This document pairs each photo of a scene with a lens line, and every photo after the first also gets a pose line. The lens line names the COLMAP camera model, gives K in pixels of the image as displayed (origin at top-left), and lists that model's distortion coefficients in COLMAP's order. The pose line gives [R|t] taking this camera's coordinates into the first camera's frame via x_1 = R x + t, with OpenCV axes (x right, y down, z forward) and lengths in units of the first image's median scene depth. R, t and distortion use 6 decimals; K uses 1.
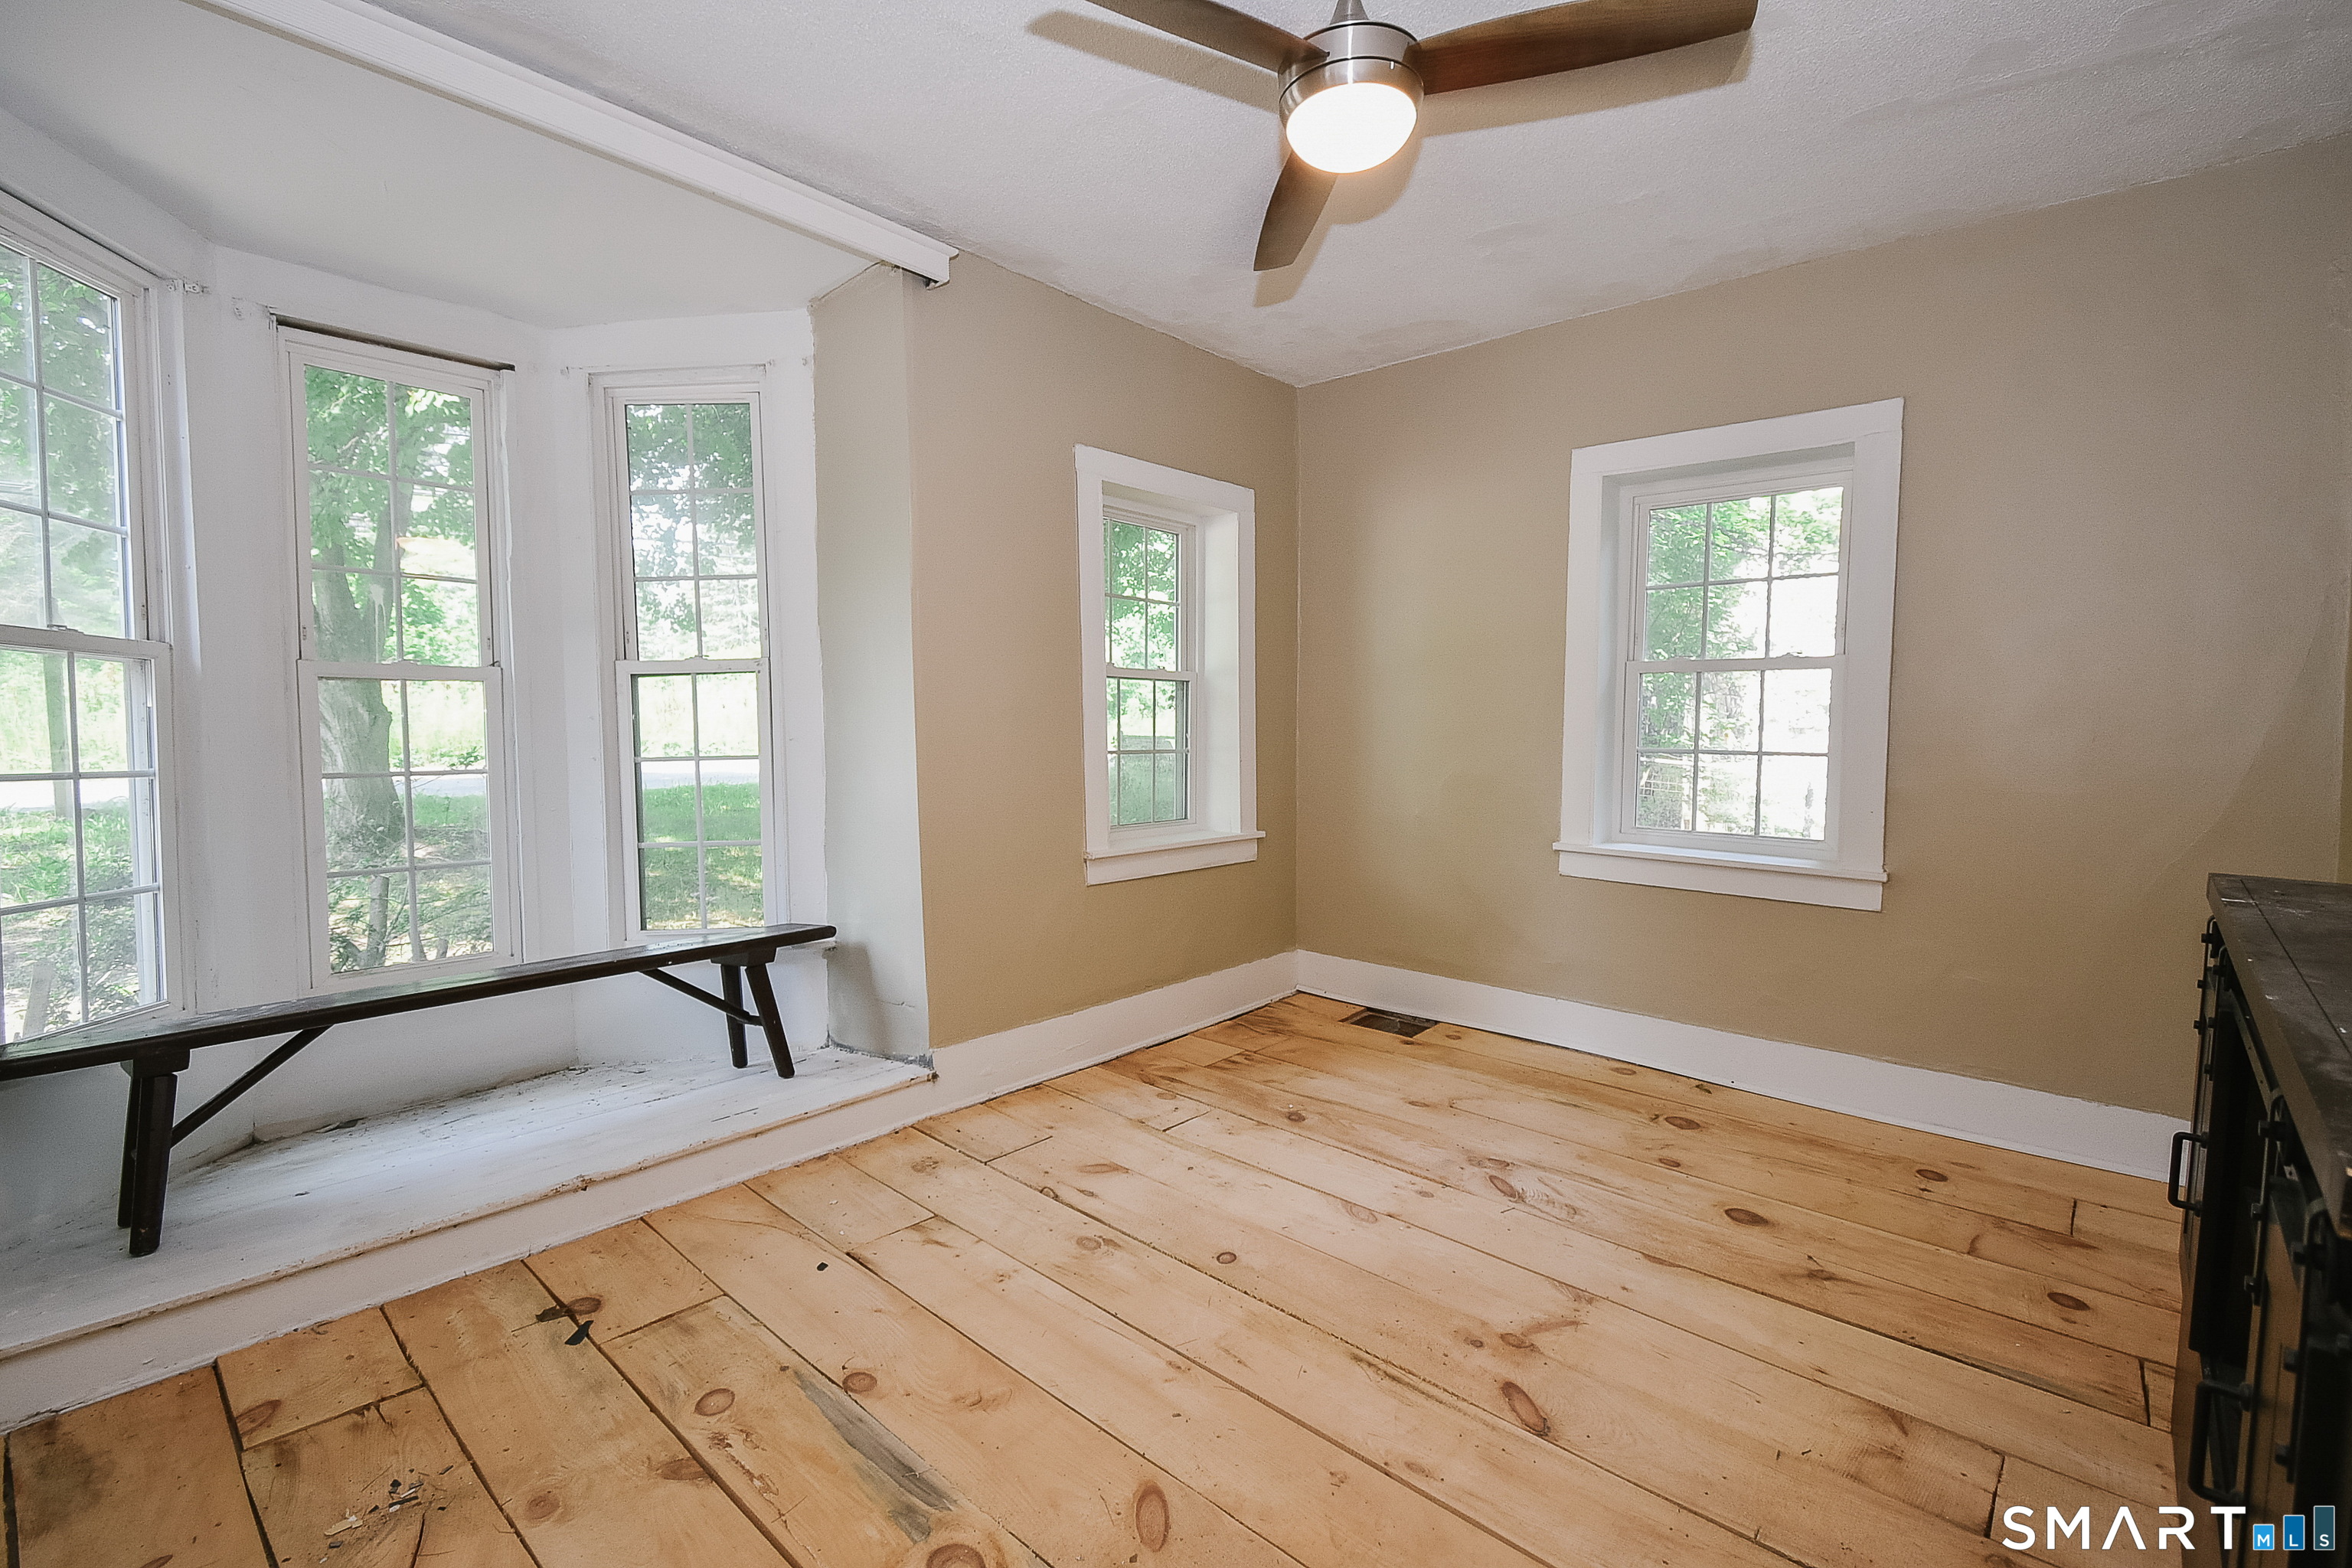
lens RADIAL K [[1040.0, 0, 1176.0], [0, 1040.0, 784.0], [0, 0, 1]] dist [0.000906, 0.000394]
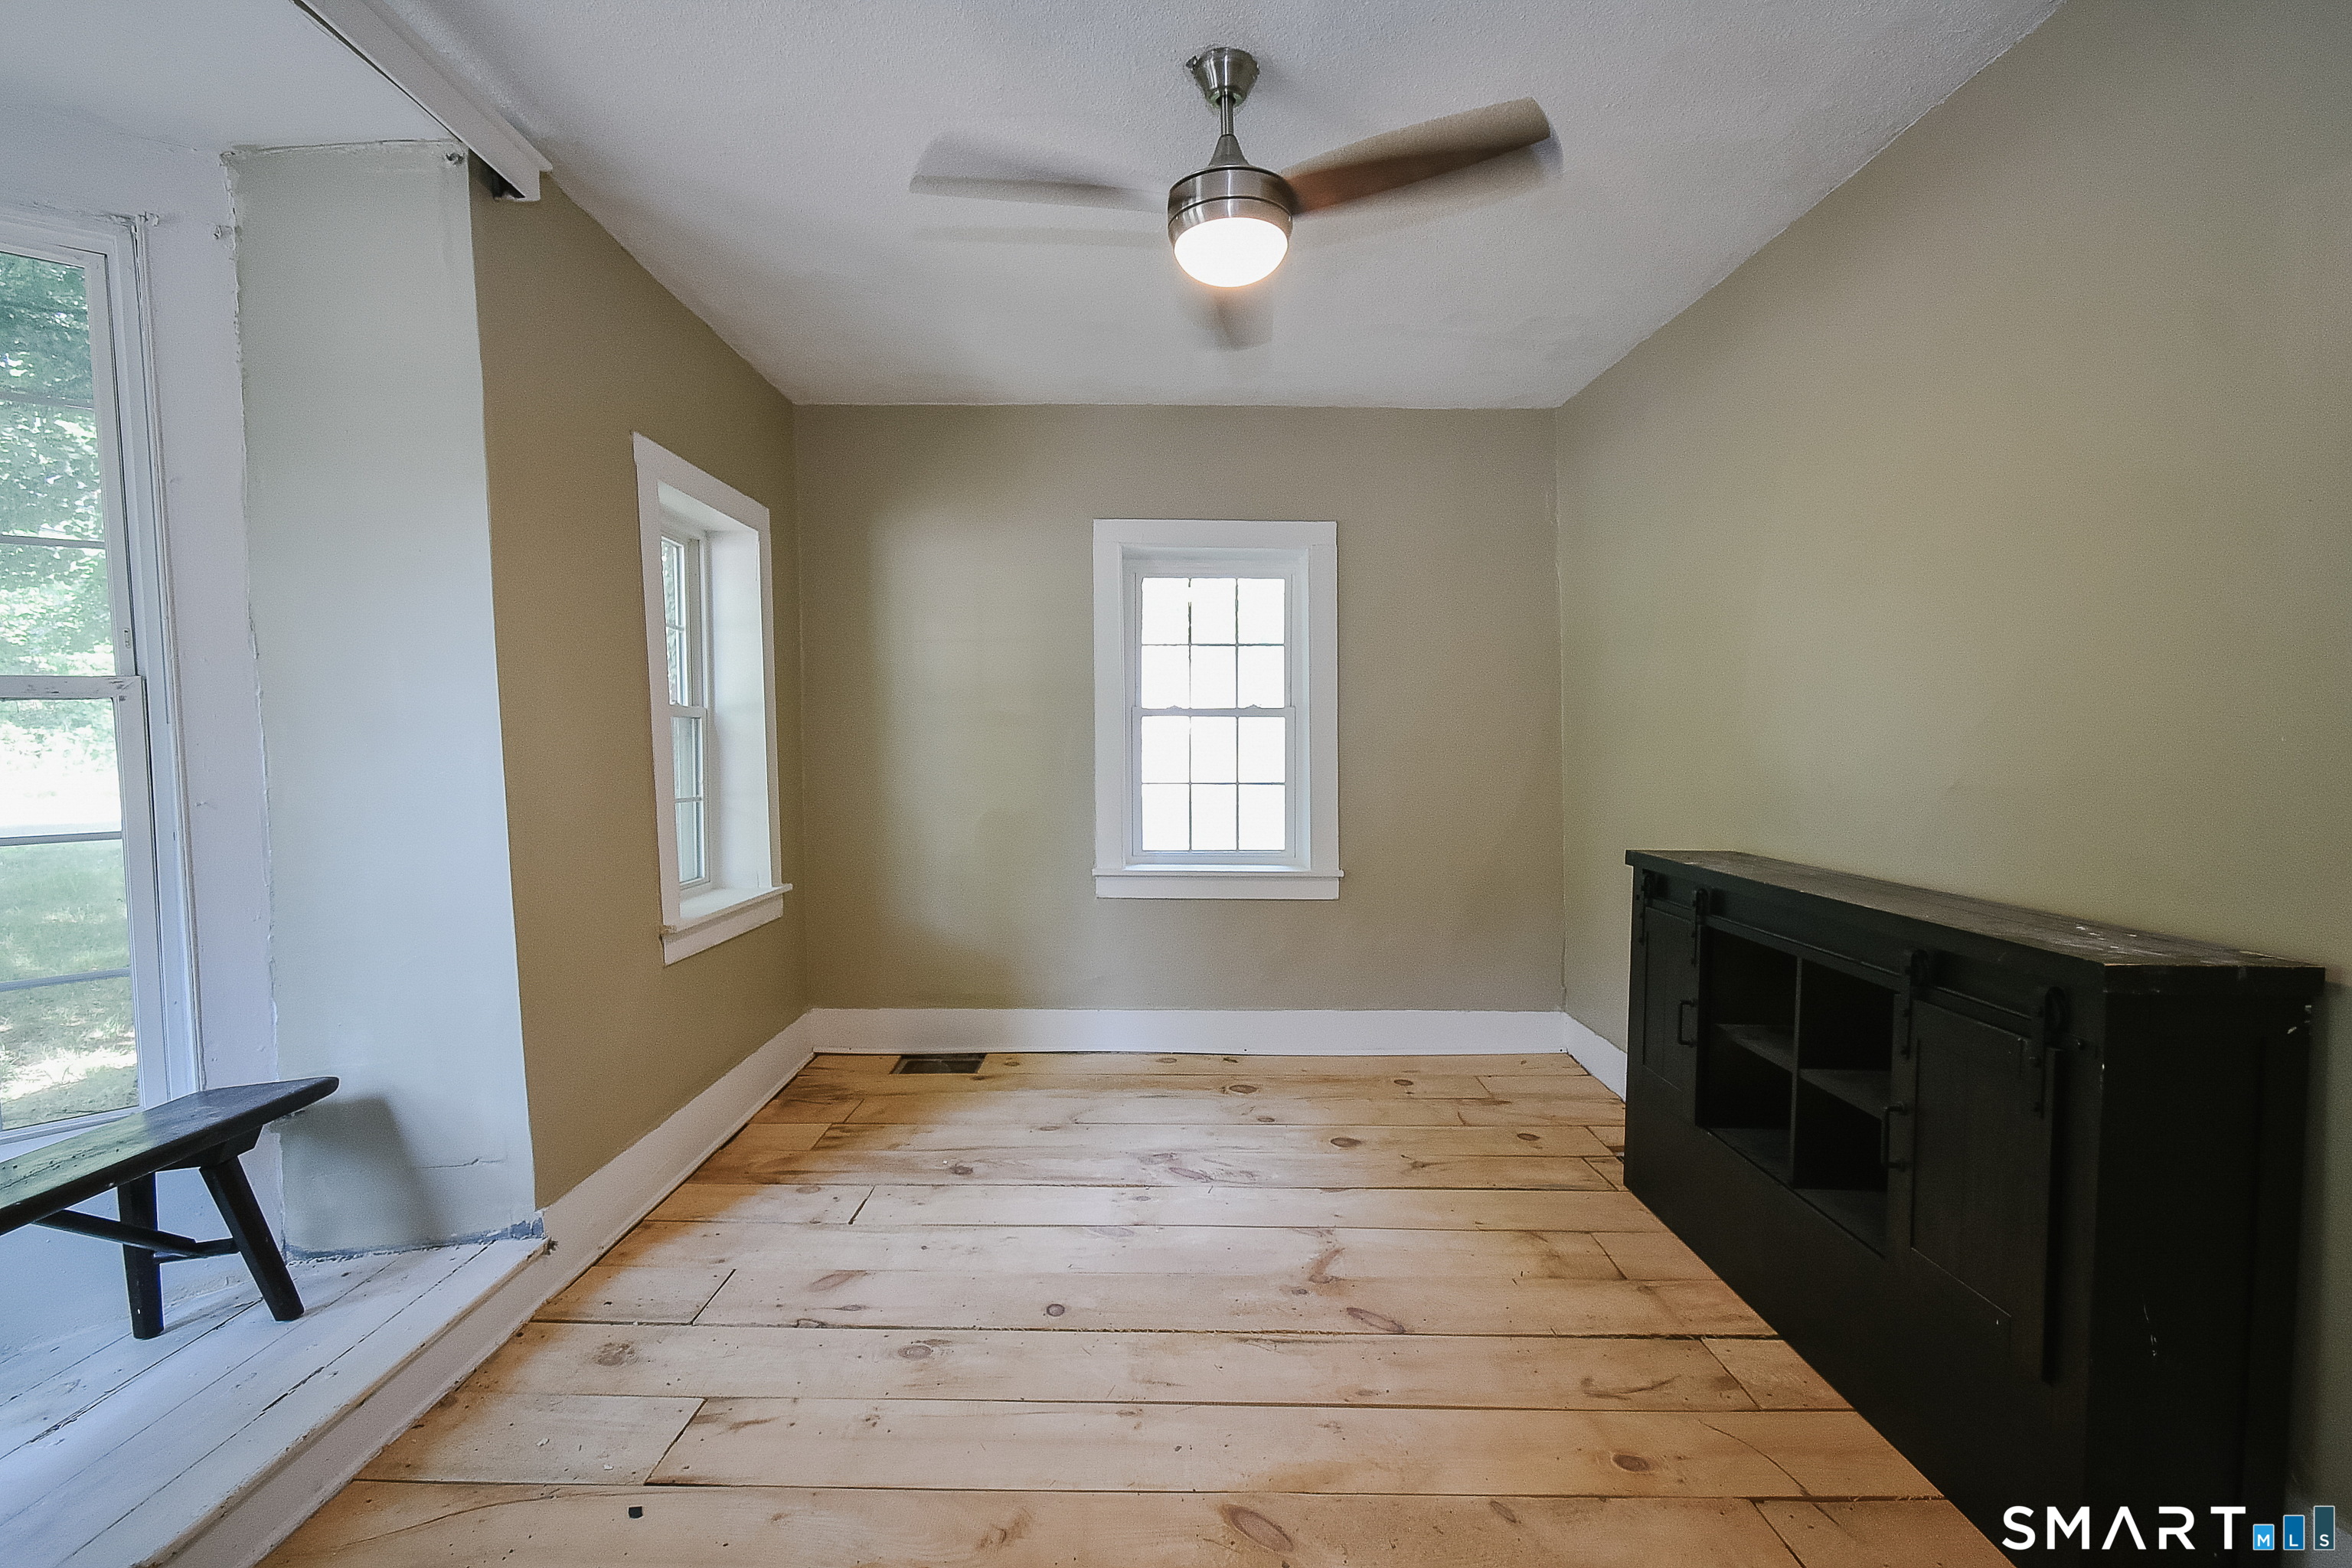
lens RADIAL K [[1065.9, 0, 1169.1], [0, 1065.9, 786.6], [0, 0, 1]] dist [0.001444, -0.000097]
pose [[0.742402, -0.029577, 0.669301, -0.401030], [0.046775, 0.998875, -0.007744, -0.022556], [-0.668320, 0.037056, 0.742951, 0.114867]]
